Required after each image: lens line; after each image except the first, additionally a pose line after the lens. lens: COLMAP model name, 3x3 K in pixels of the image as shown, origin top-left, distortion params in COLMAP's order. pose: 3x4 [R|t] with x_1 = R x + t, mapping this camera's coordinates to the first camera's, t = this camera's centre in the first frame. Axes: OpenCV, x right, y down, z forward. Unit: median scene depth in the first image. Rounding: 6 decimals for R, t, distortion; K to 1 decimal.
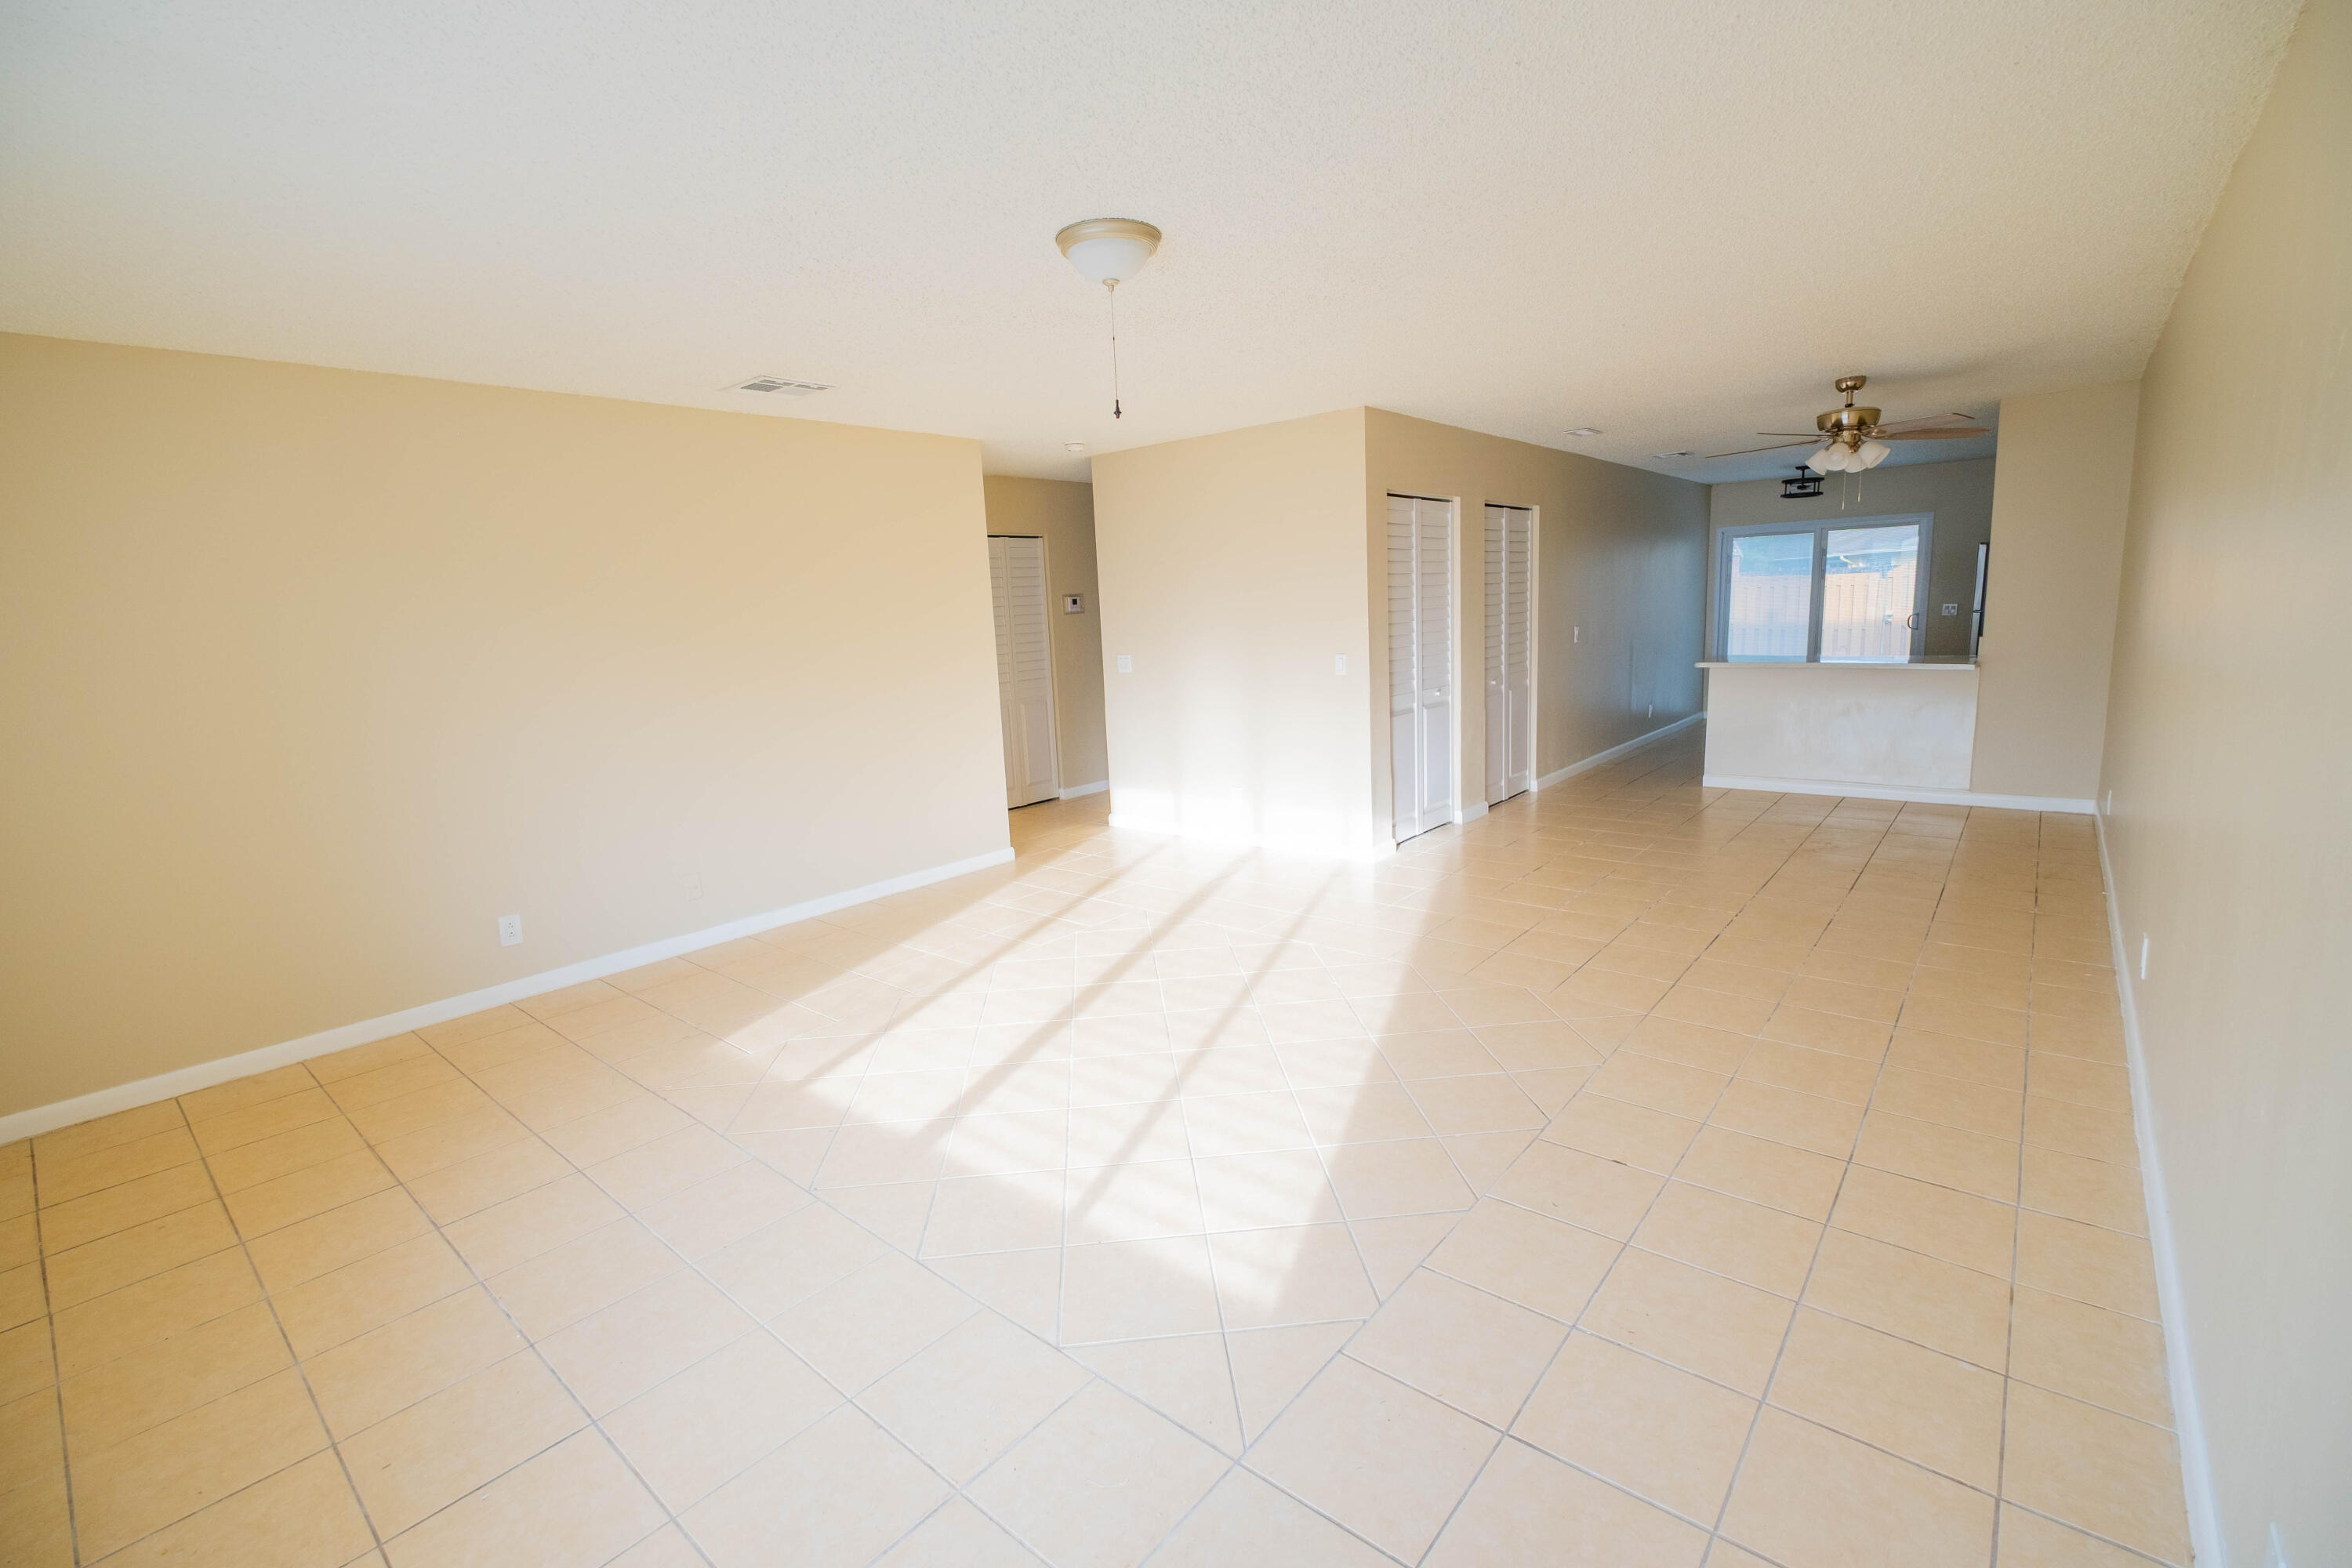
lens RADIAL K [[1014.6, 0, 1172.9], [0, 1014.6, 786.8], [0, 0, 1]] dist [-0.014308, -0.000136]
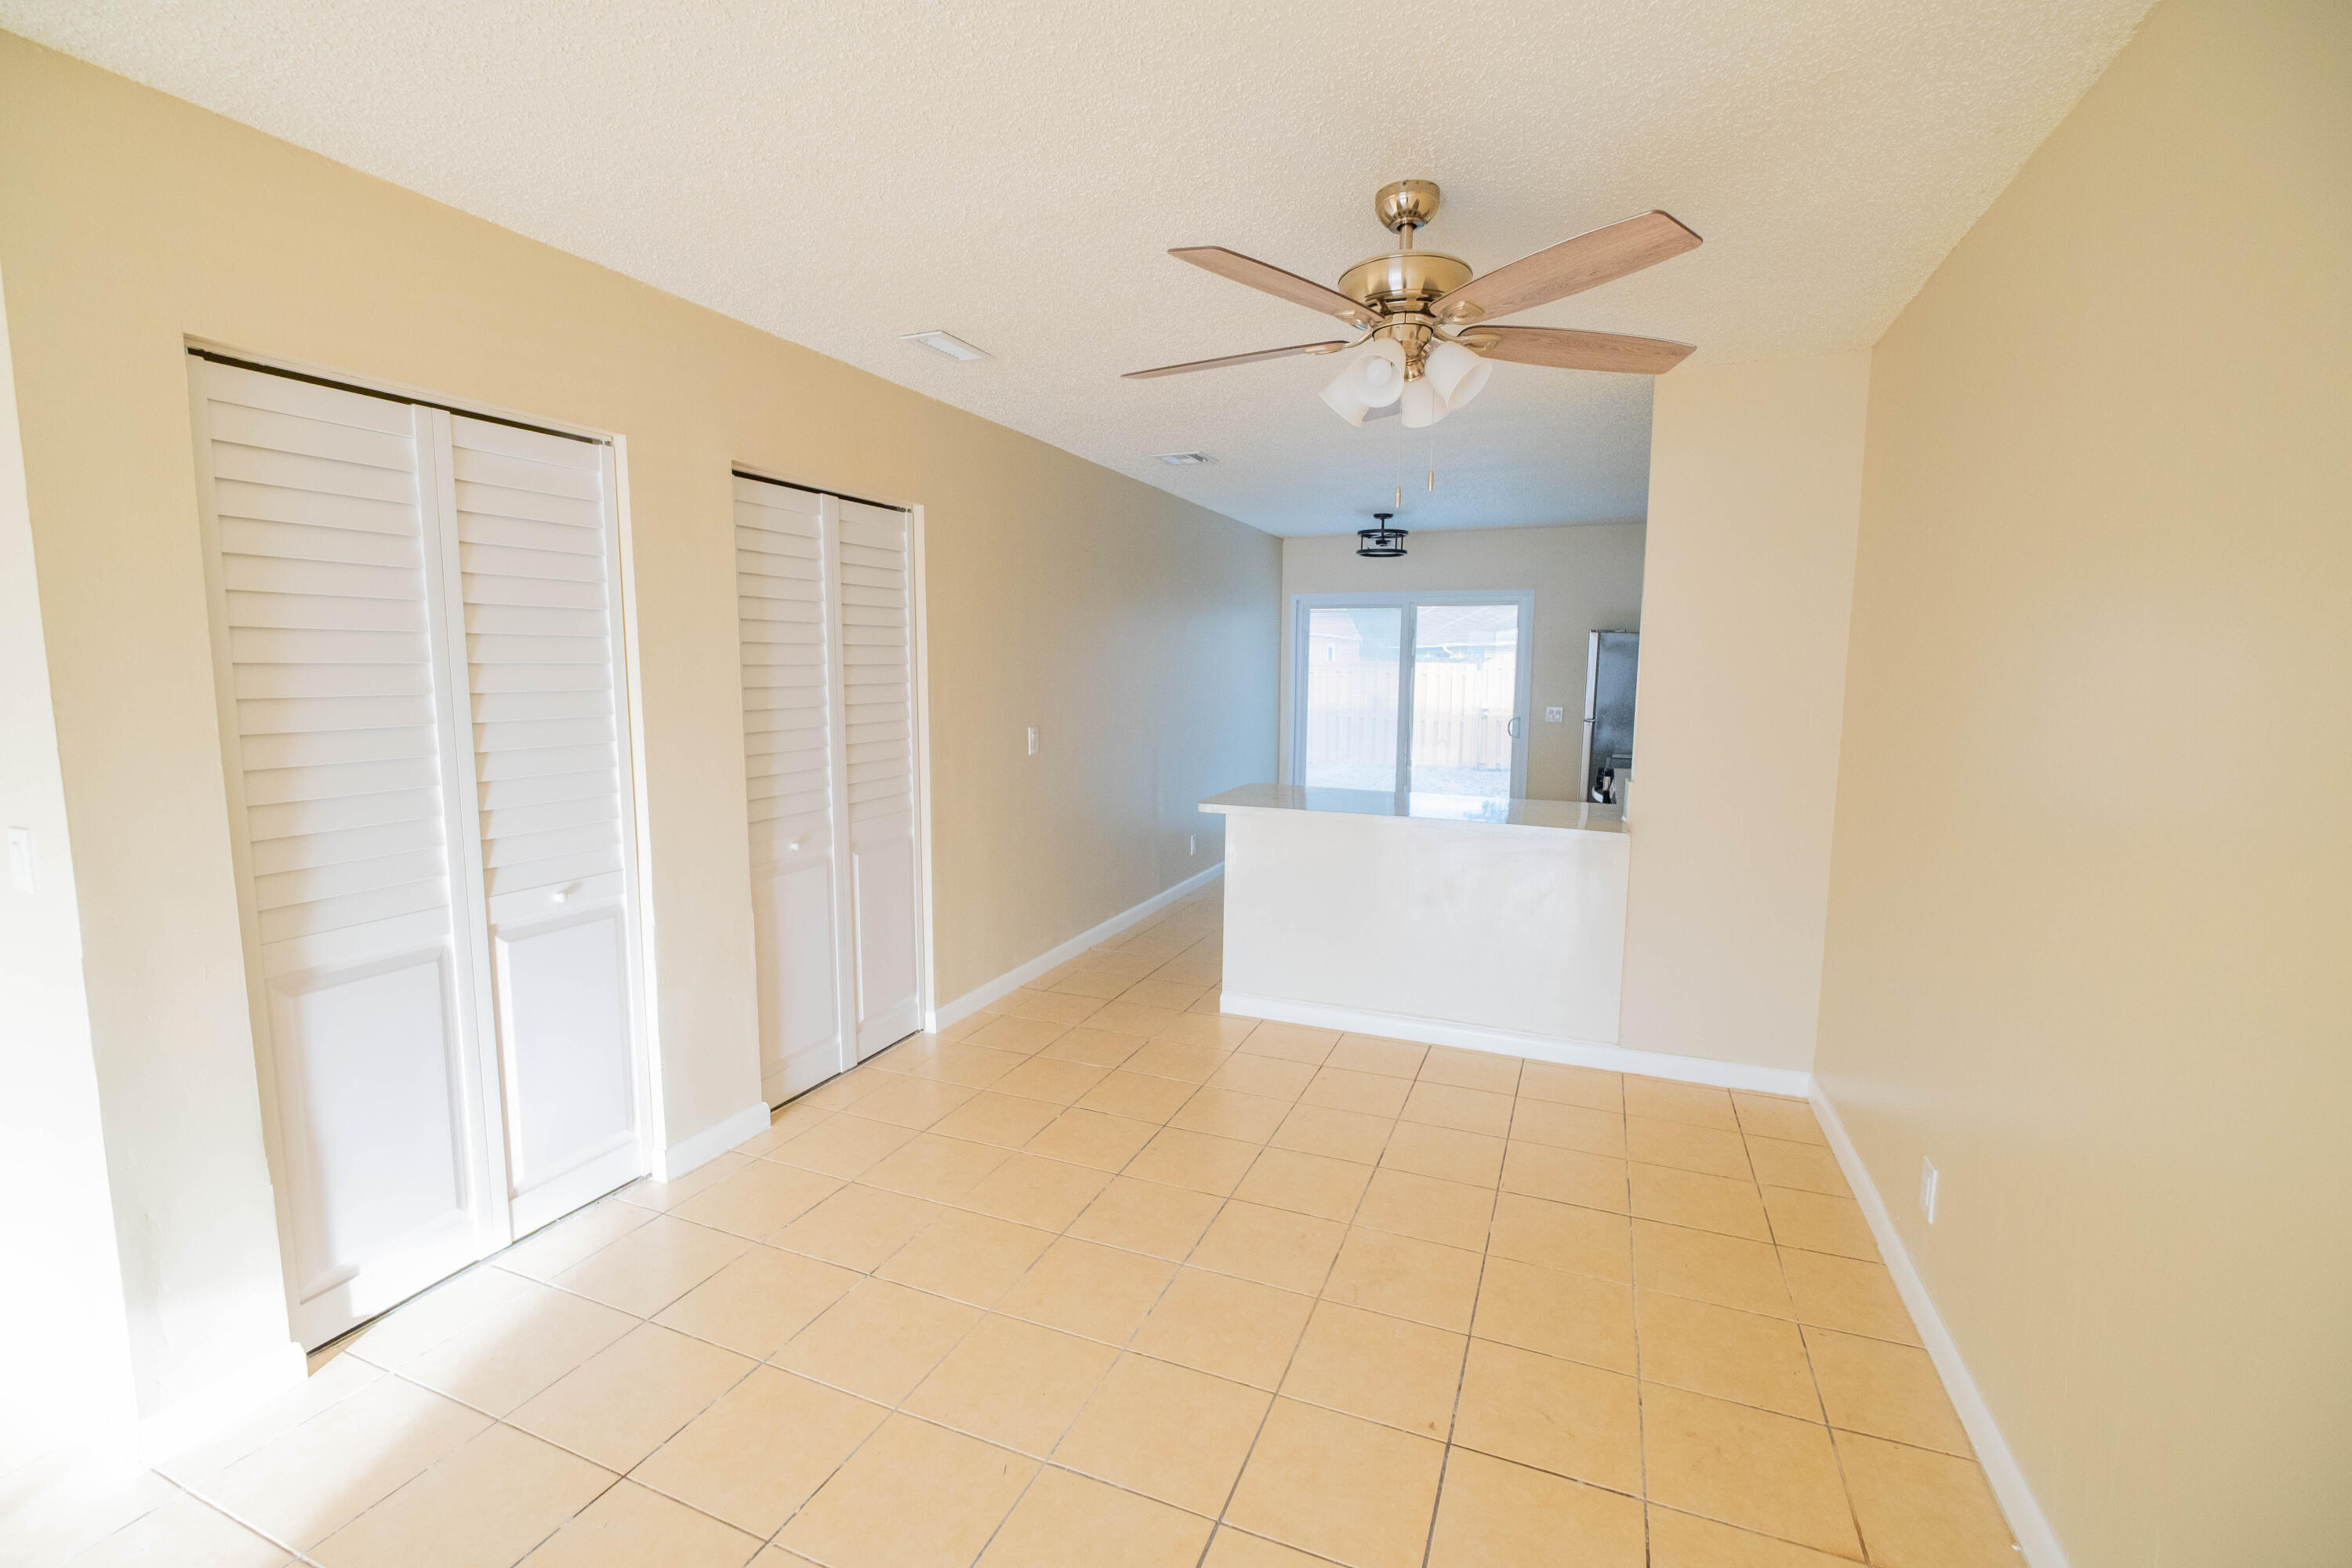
lens RADIAL K [[1014.6, 0, 1172.9], [0, 1014.6, 786.8], [0, 0, 1]] dist [-0.014308, -0.000136]
pose [[0.949605, 0.015329, 0.313073, 0.293204], [0.003775, 0.998172, -0.060325, -0.088549], [-0.313425, 0.058467, 0.947811, 0.418397]]
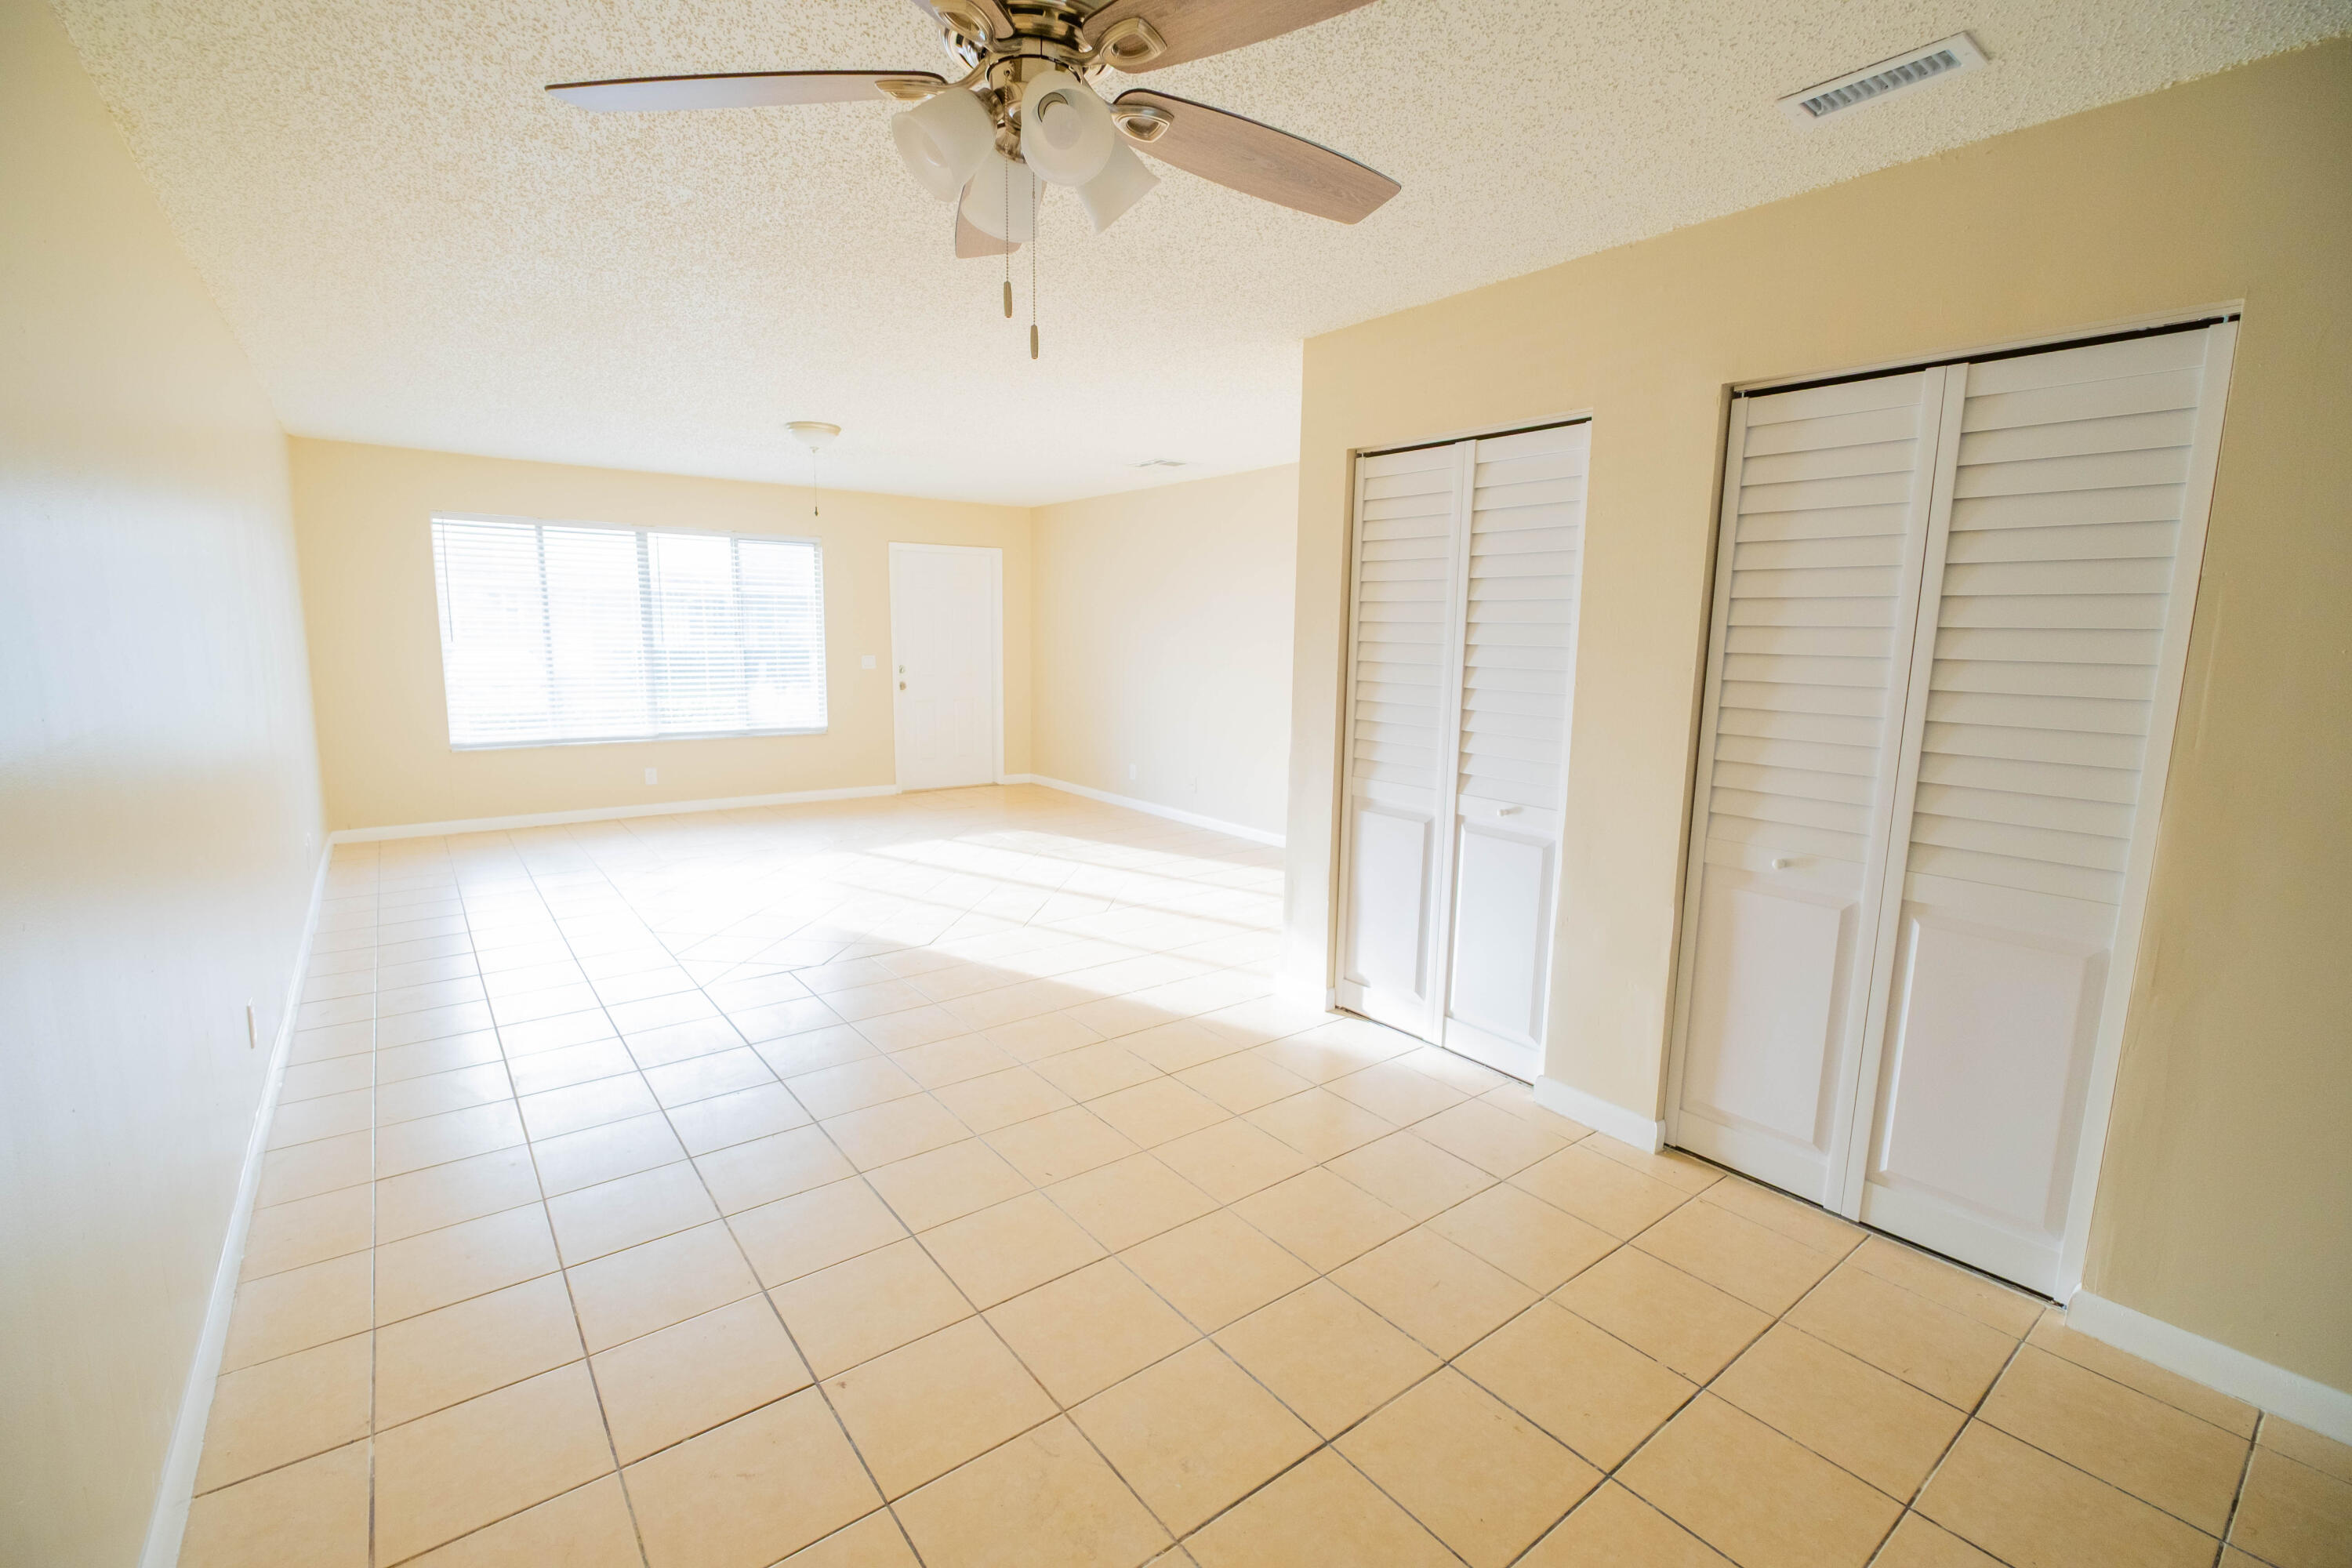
lens RADIAL K [[1045.0, 0, 1180.6], [0, 1045.0, 775.5], [0, 0, 1]] dist [0.000980, 0.000308]
pose [[-0.206376, 0.180159, -0.961744, 0.633369], [-0.183911, 0.958243, 0.218967, -0.155626], [0.961033, 0.222065, -0.164625, 0.731409]]
